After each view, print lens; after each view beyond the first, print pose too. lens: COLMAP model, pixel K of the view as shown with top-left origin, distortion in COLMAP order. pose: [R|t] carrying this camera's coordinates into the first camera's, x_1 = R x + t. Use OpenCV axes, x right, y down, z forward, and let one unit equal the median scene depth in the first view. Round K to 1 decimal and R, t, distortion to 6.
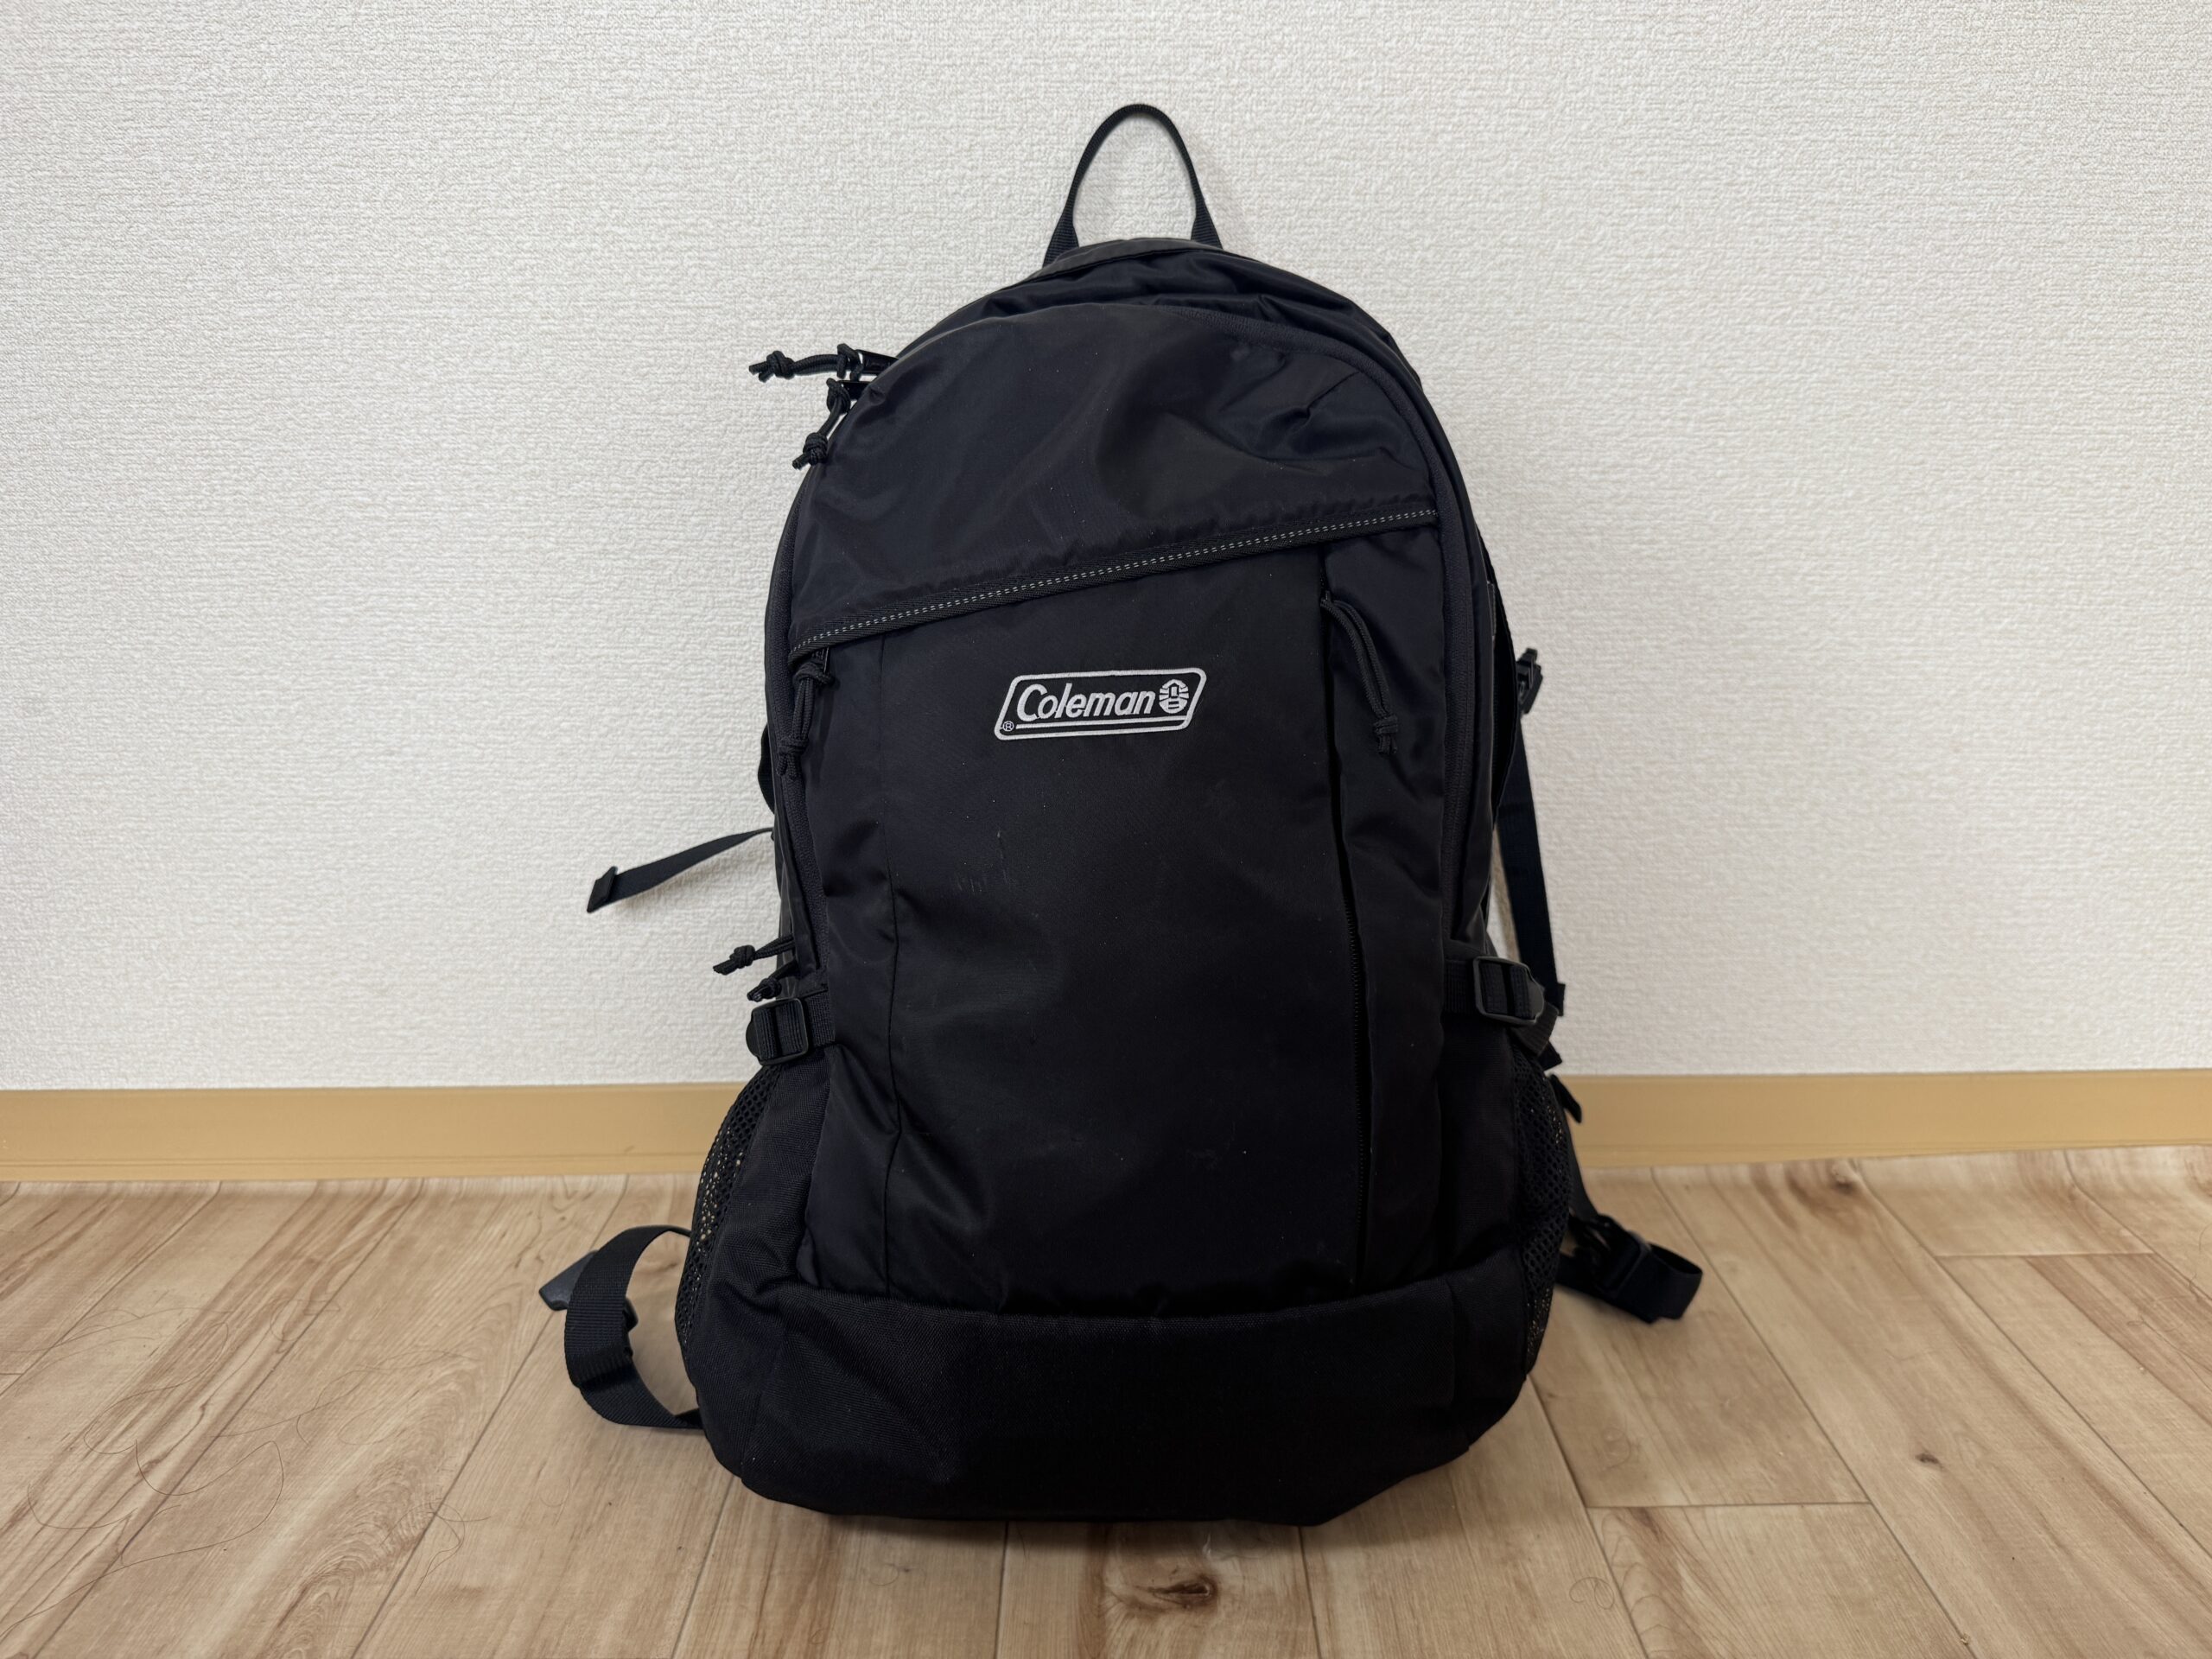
lens RADIAL K [[1552.0, 0, 1115.5], [0, 1552.0, 835.9], [0, 0, 1]] dist [-0.003074, -0.006685]
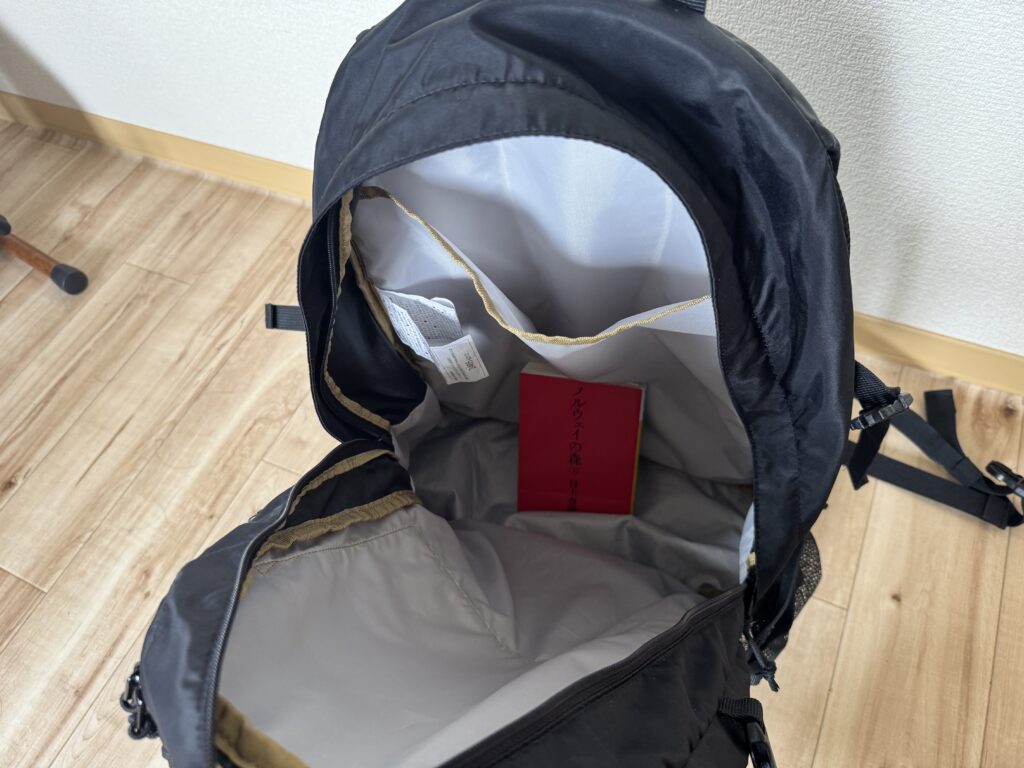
lens RADIAL K [[735.7, 0, 546.0], [0, 735.7, 385.0], [0, 0, 1]] dist [-0.021947, -0.004113]
pose [[0.910089, 0.307766, -0.277522, 0.233383], [-0.046855, 0.741798, 0.668985, -0.364602], [0.411756, -0.595832, 0.689522, 0.254495]]
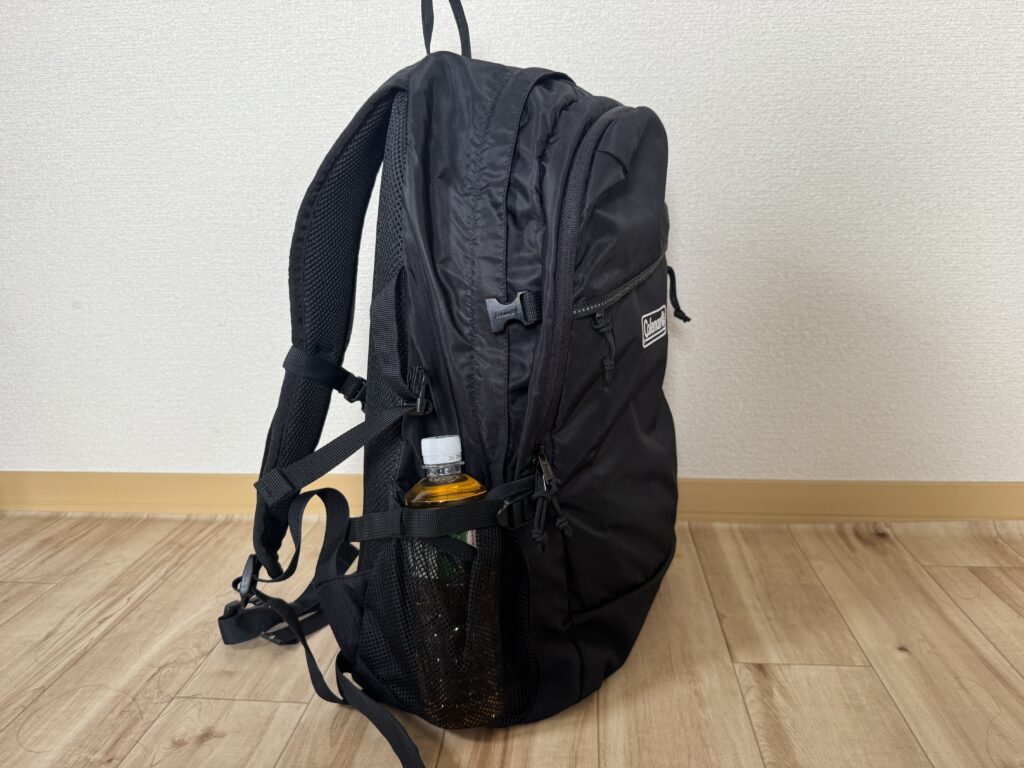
lens RADIAL K [[723.0, 0, 516.7], [0, 723.0, 384.3], [0, 0, 1]] dist [-0.009790, -0.000079]
pose [[0.995260, 0.007818, -0.096937, 0.080460], [-0.011555, 0.999209, -0.038051, 0.073288], [0.096563, 0.038991, 0.994563, -0.026144]]
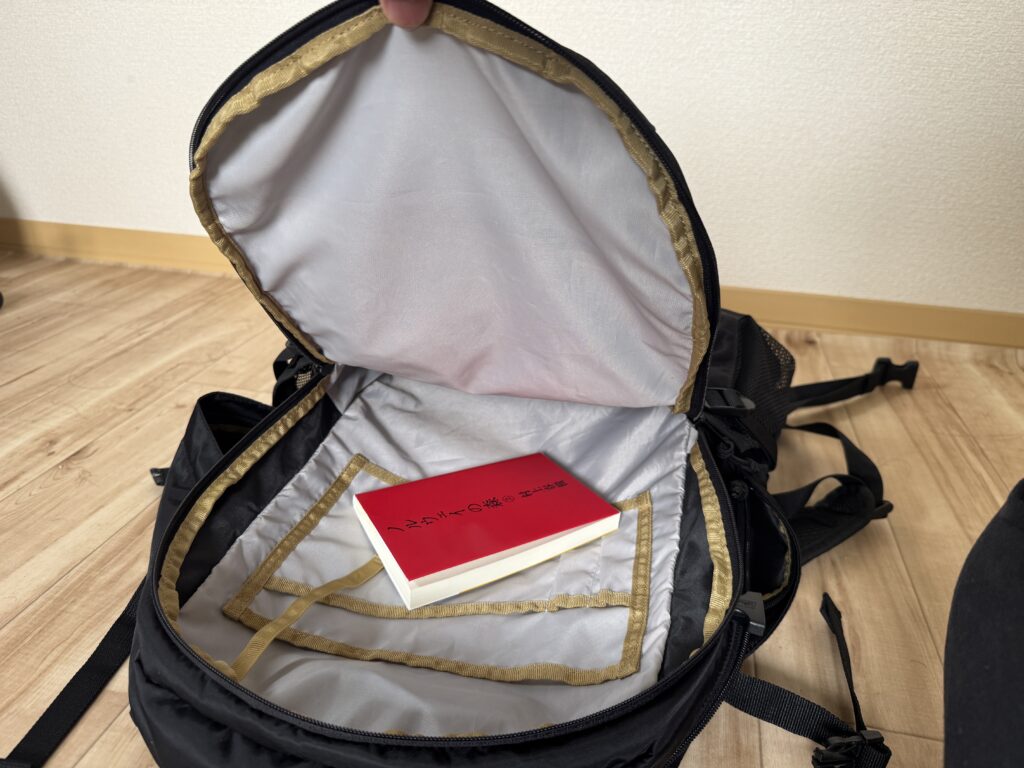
lens RADIAL K [[720.8, 0, 529.5], [0, 720.8, 378.5], [0, 0, 1]] dist [-0.012094, 0.001254]
pose [[0.974674, 0.130222, -0.181806, 0.291095], [-0.102546, 0.982715, 0.154130, 0.173928], [0.198735, -0.131583, 0.971180, -0.156680]]
